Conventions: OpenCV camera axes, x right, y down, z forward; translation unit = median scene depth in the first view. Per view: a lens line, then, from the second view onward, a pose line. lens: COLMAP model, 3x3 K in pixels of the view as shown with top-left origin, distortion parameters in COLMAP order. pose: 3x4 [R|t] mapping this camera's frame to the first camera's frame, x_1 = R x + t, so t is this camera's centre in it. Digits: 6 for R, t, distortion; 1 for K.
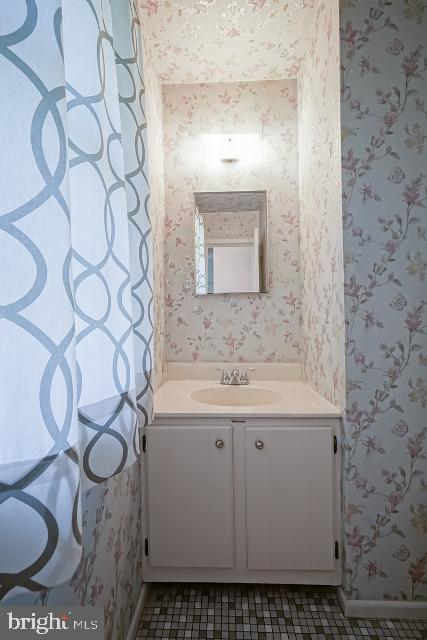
lens RADIAL K [[300.2, 0, 213.0], [0, 300.2, 319.6], [0, 0, 1]] dist [0.000701, -0.000653]
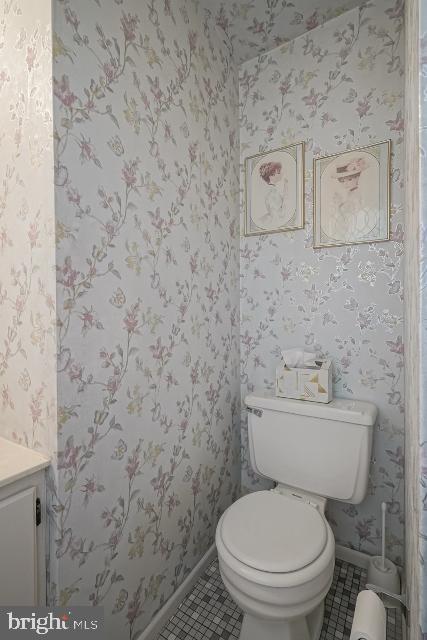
lens RADIAL K [[300.2, 0, 211.3], [0, 300.2, 314.7], [0, 0, 1]] dist [0.000701, -0.000653]
pose [[0.487226, 0.010720, 0.873210, 0.019000], [-0.005332, 0.999943, -0.009301, -0.005570], [-0.873260, -0.000124, 0.487255, 0.367787]]
